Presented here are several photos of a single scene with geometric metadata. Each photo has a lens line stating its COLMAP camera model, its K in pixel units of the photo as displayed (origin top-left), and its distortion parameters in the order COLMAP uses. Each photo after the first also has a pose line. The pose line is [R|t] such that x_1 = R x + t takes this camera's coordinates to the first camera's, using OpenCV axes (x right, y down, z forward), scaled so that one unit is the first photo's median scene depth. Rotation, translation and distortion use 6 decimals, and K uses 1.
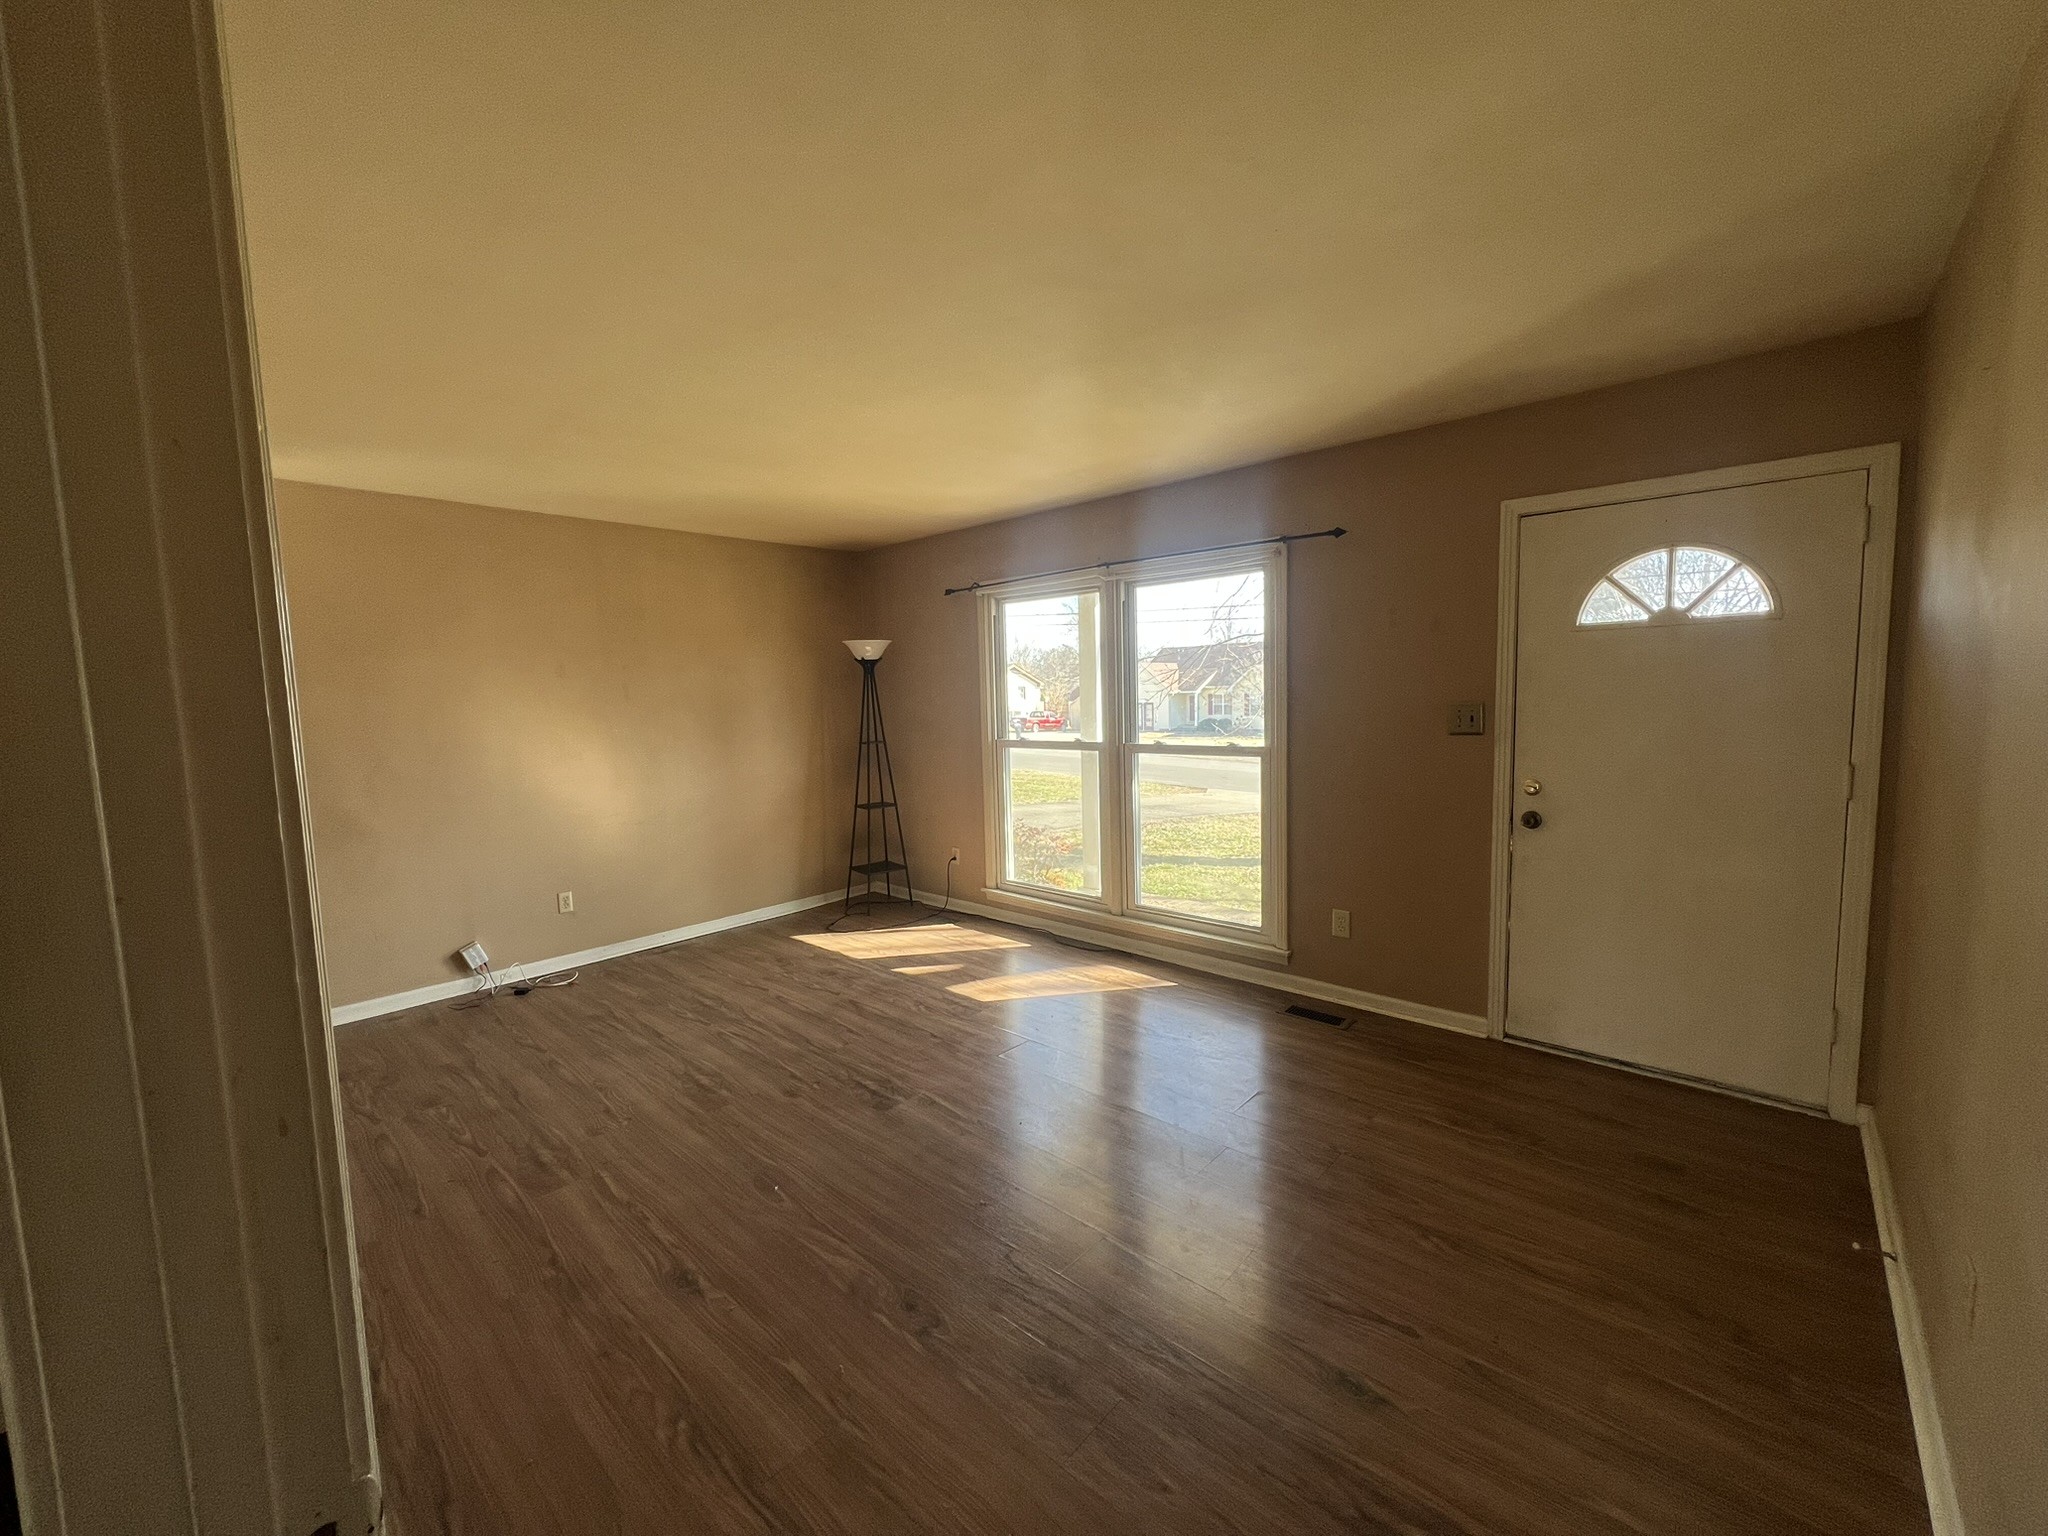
lens RADIAL K [[816.2, 0, 1028.5], [0, 816.2, 763.0], [0, 0, 1]] dist [0.001747, 0.000130]
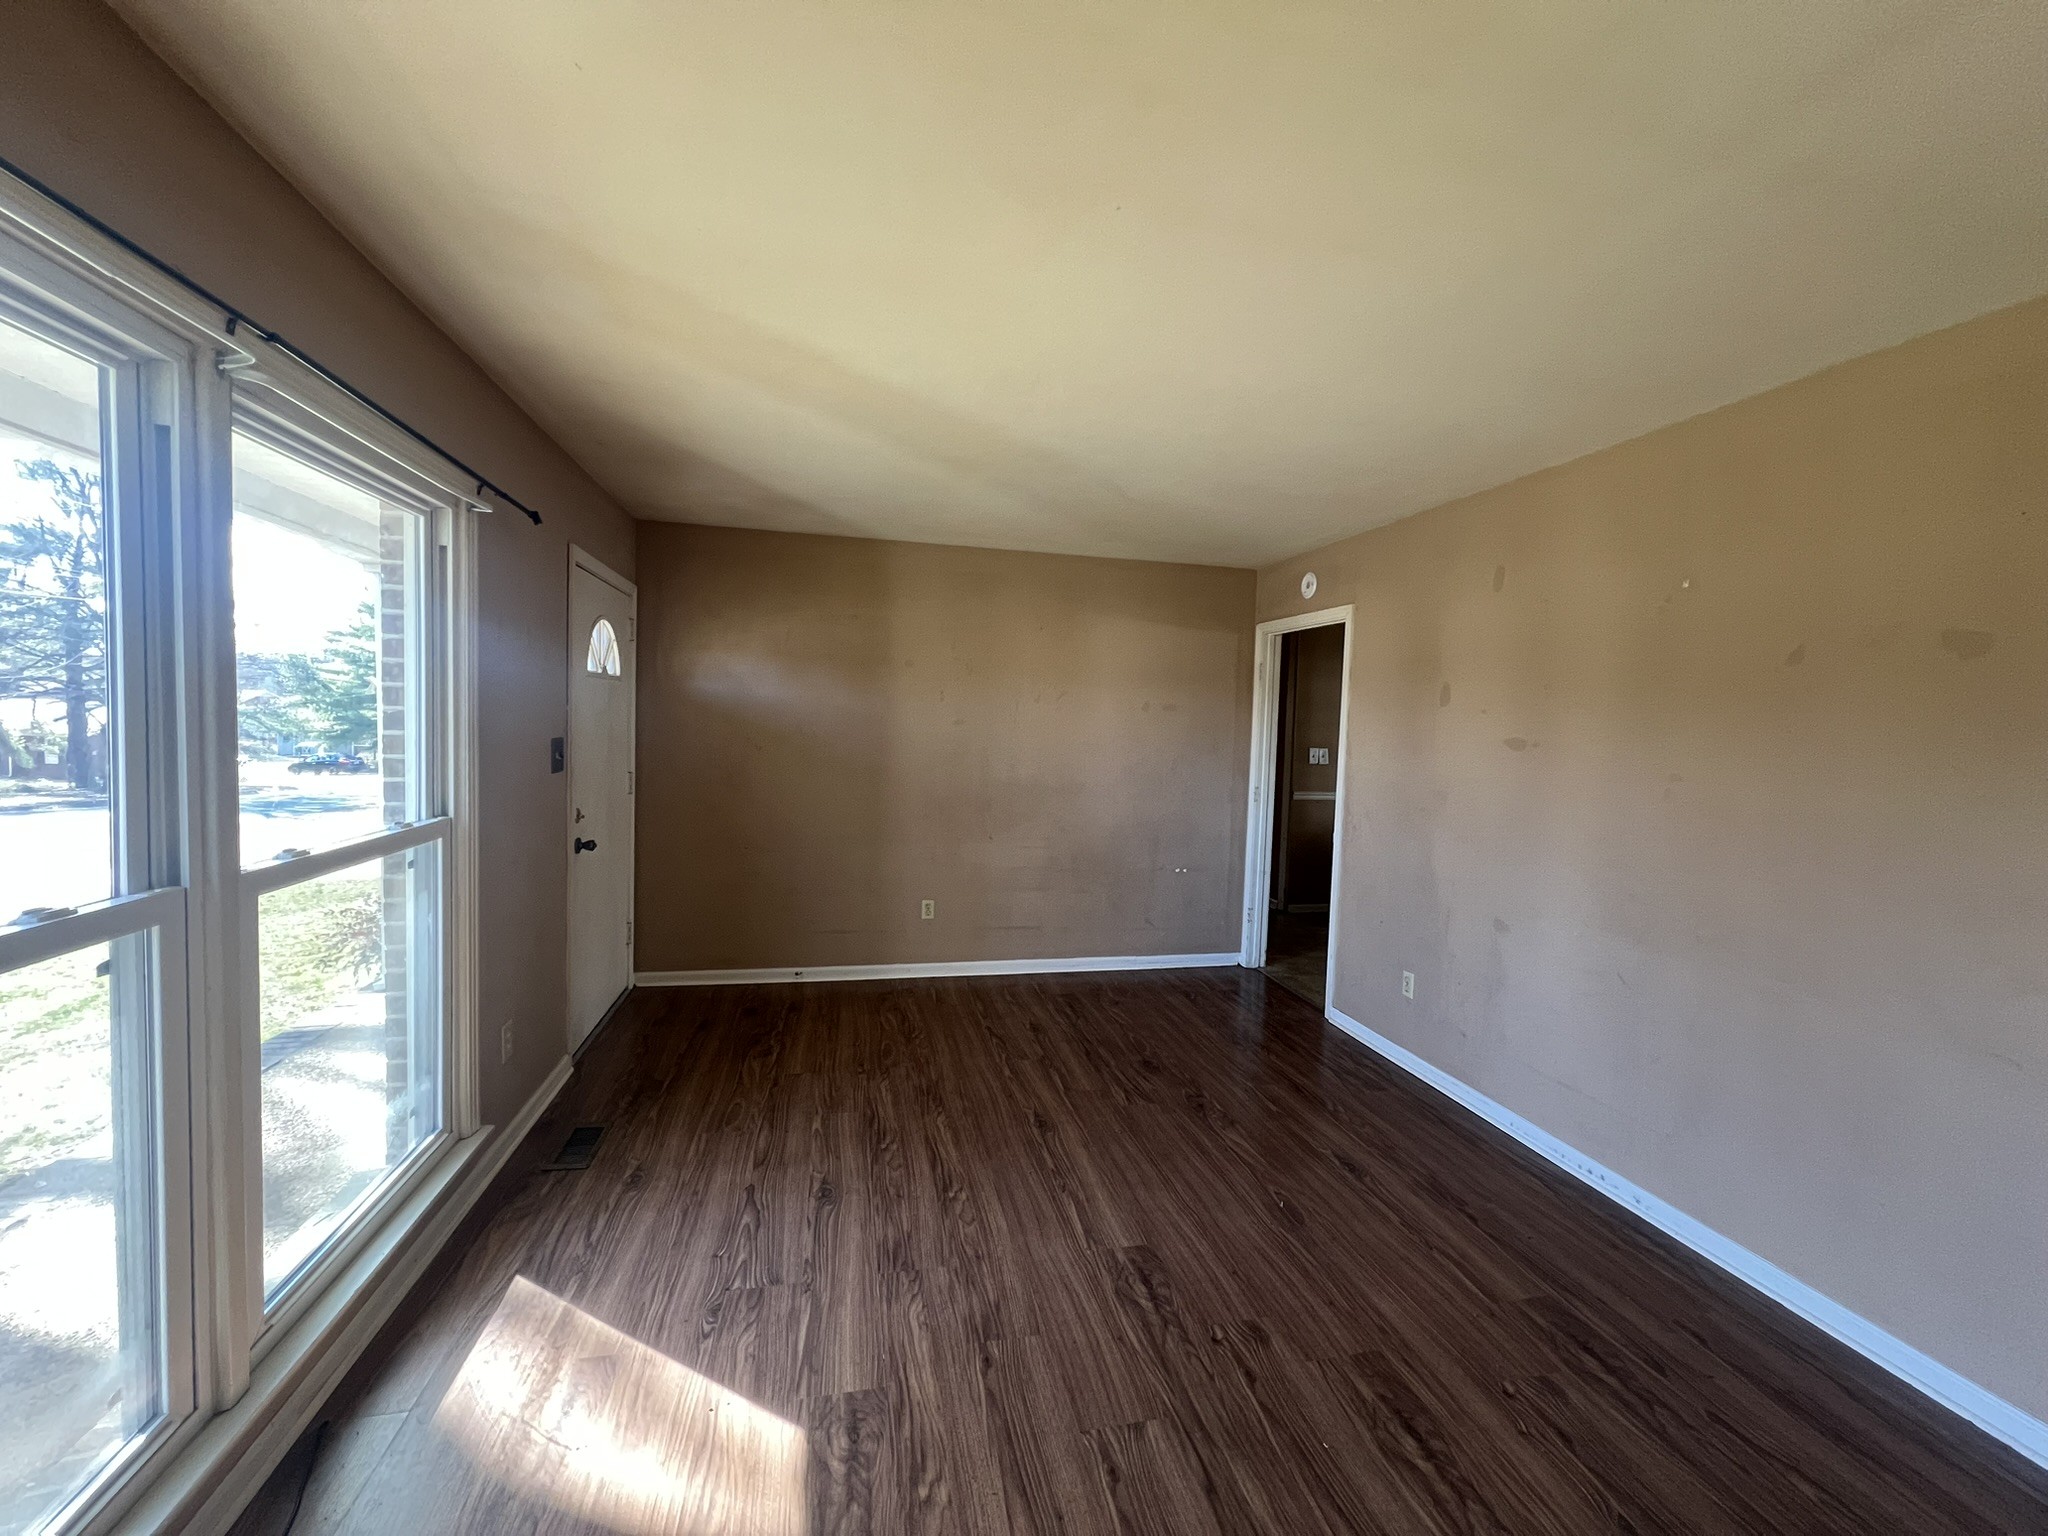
lens RADIAL K [[816.2, 0, 1028.5], [0, 816.2, 763.0], [0, 0, 1]] dist [0.001747, 0.000130]
pose [[-0.821706, -0.025906, 0.569323, -0.514254], [0.043550, 0.993191, 0.108050, -0.138222], [-0.568245, 0.113580, -0.814983, 1.627667]]
